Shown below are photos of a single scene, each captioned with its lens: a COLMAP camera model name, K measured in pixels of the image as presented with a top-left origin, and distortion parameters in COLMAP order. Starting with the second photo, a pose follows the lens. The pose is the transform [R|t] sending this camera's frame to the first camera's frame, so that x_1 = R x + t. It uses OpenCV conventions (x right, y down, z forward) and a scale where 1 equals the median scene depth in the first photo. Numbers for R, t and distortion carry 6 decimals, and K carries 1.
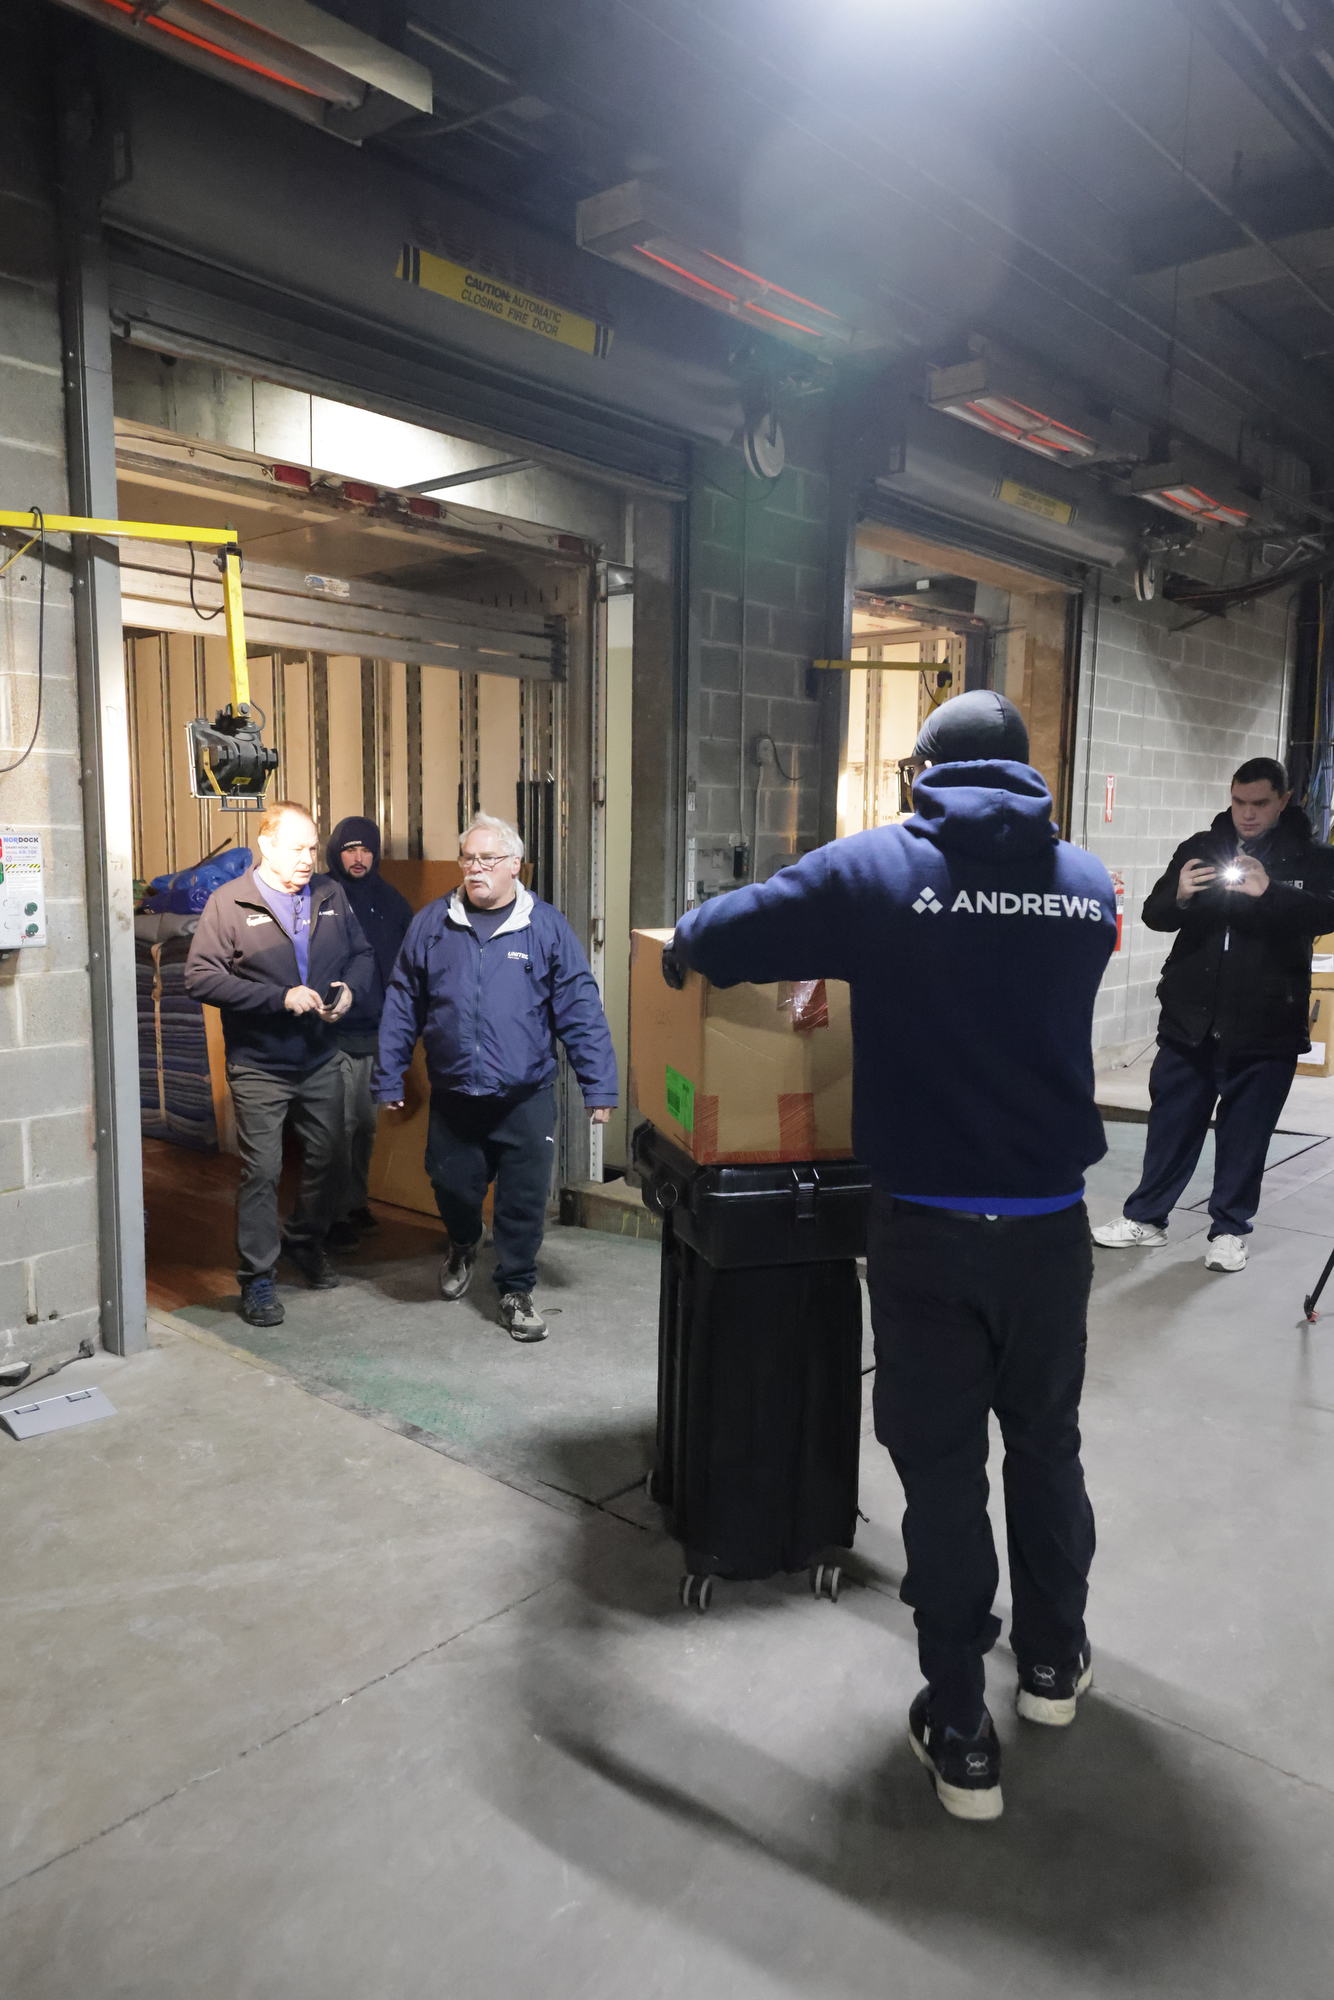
lens RADIAL K [[1399.4, 0, 651.4], [0, 1399.4, 1016.1], [0, 0, 1]] dist [0.027206, -0.001849]
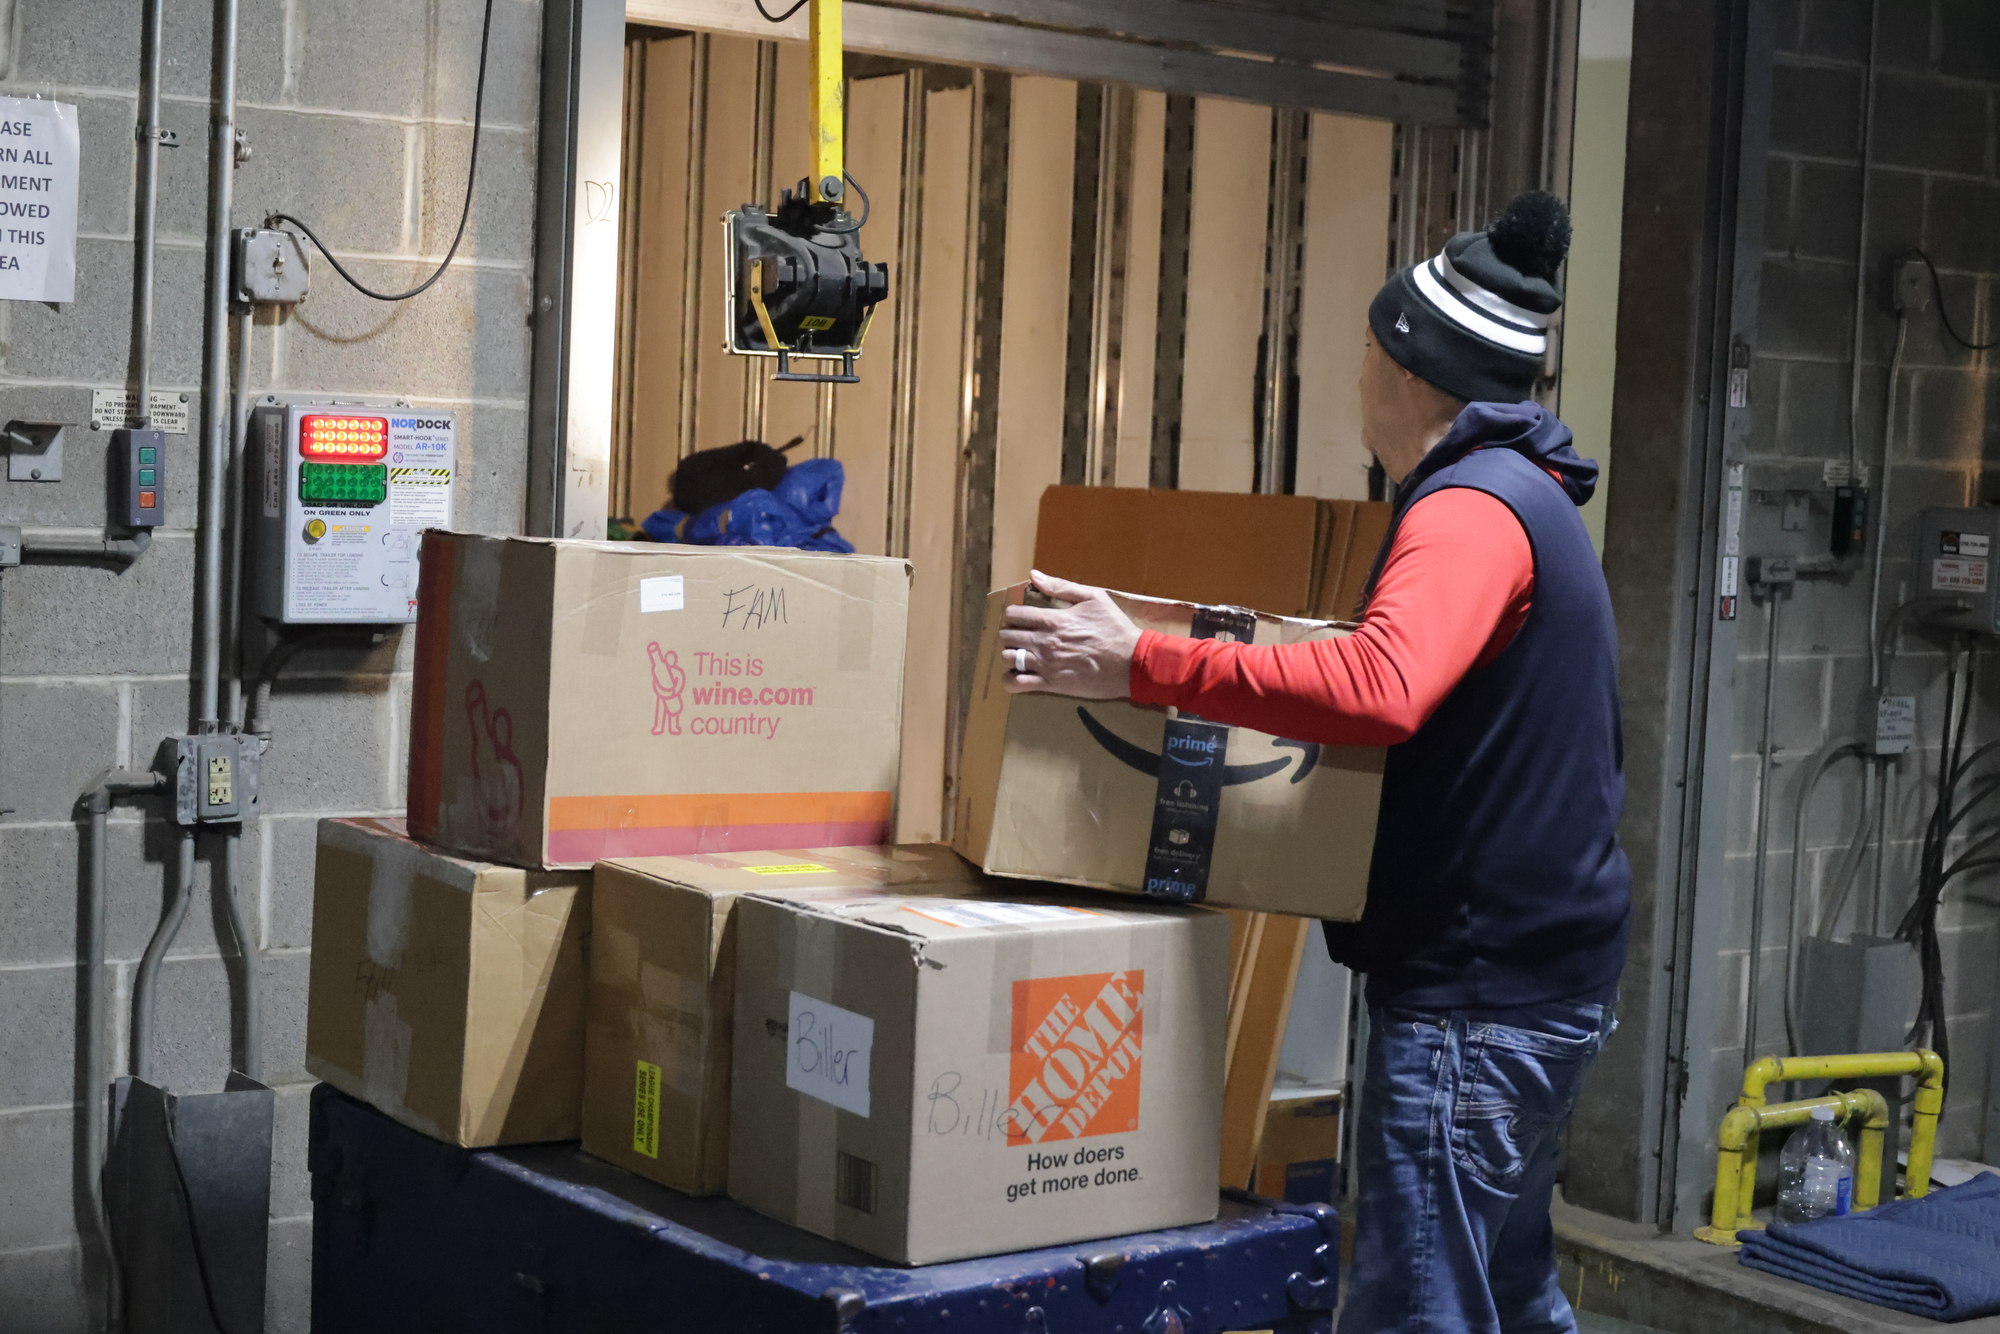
lens RADIAL K [[3173.2, 0, 1000.0], [0, 3173.2, 667.0], [0, 0, 1]] dist [-0.066886, 0.088444]
pose [[0.972924, 0.046653, -0.226367, 0.044658], [-0.060600, 0.996643, -0.055057, 0.019609], [0.223039, 0.067284, 0.972485, -0.116804]]
